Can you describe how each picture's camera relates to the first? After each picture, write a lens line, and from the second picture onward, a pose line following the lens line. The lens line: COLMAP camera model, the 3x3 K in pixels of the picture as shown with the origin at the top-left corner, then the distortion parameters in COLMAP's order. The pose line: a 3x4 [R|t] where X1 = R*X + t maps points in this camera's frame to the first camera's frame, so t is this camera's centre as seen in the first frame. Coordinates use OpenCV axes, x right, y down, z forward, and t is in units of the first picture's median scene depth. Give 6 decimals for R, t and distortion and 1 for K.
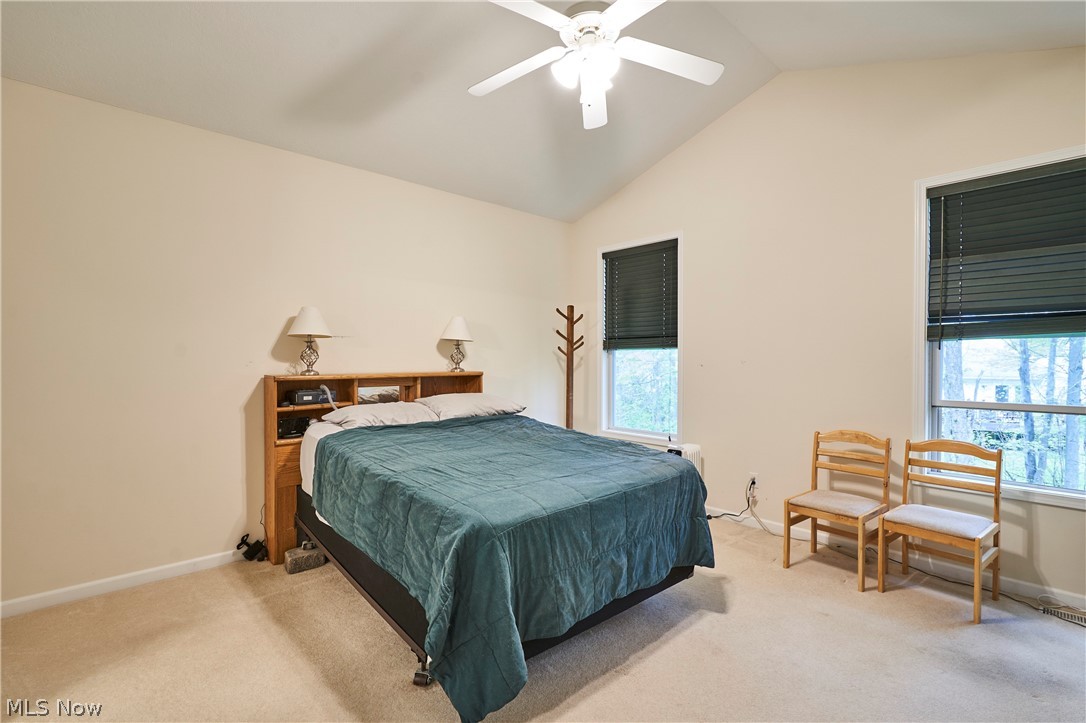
lens RADIAL K [[498.6, 0, 539.9], [0, 498.6, 366.8], [0, 0, 1]] dist [0.000130, -0.000023]
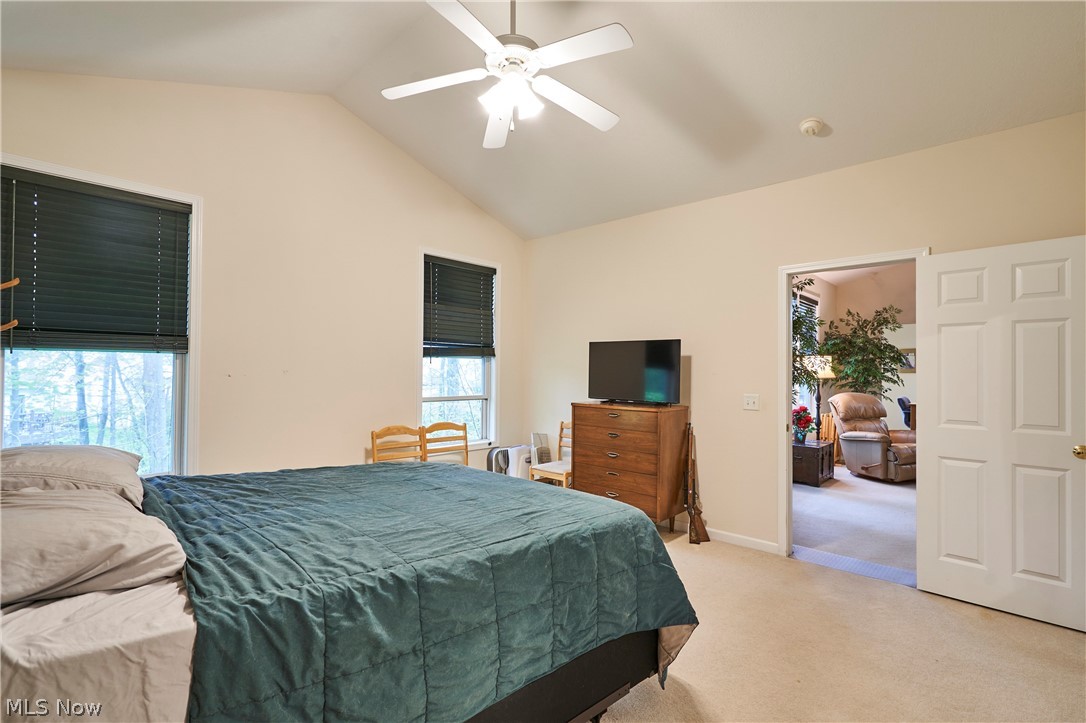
lens RADIAL K [[498.6, 0, 539.9], [0, 498.6, 366.8], [0, 0, 1]] dist [0.000130, -0.000023]
pose [[-0.067371, 0.012958, 0.997644, -0.784479], [0.010583, 0.999869, -0.012272, -0.002997], [-0.997672, 0.009731, -0.067500, 0.844309]]
